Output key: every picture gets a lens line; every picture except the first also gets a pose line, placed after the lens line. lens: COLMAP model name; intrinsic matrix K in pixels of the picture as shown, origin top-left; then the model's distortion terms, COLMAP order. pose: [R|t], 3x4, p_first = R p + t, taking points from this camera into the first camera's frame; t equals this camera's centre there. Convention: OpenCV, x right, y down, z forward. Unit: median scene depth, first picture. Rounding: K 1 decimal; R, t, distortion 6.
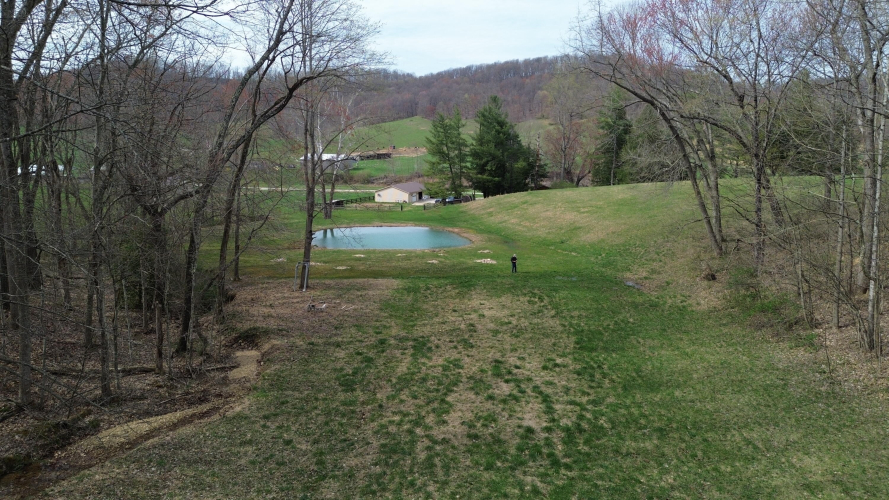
lens RADIAL K [[645.6, 0, 443.7], [0, 645.6, 249.9], [0, 0, 1]] dist [-0.004974, -0.000578]
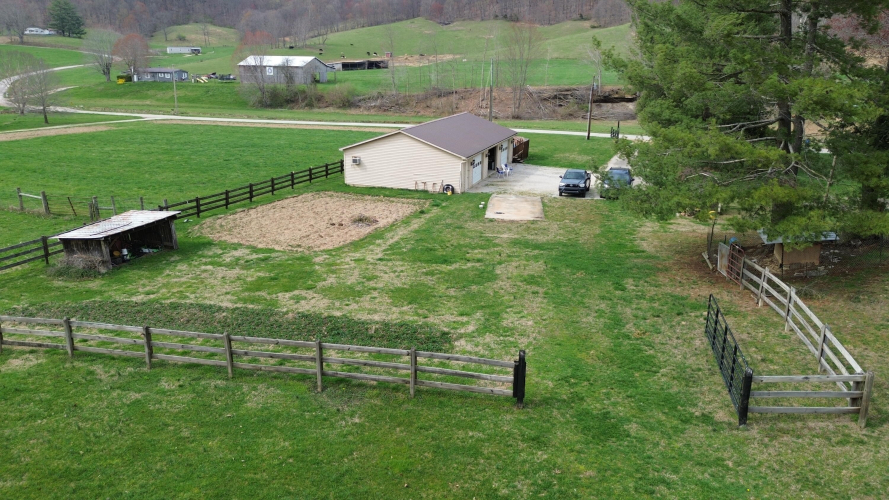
lens RADIAL K [[645.6, 0, 446.4], [0, 645.6, 249.9], [0, 0, 1]] dist [-0.004974, -0.000578]
pose [[0.999943, 0.002355, 0.010419, -0.037580], [-0.003612, 0.992481, 0.122343, -0.048259], [-0.010053, -0.122374, 0.992433, 0.421290]]
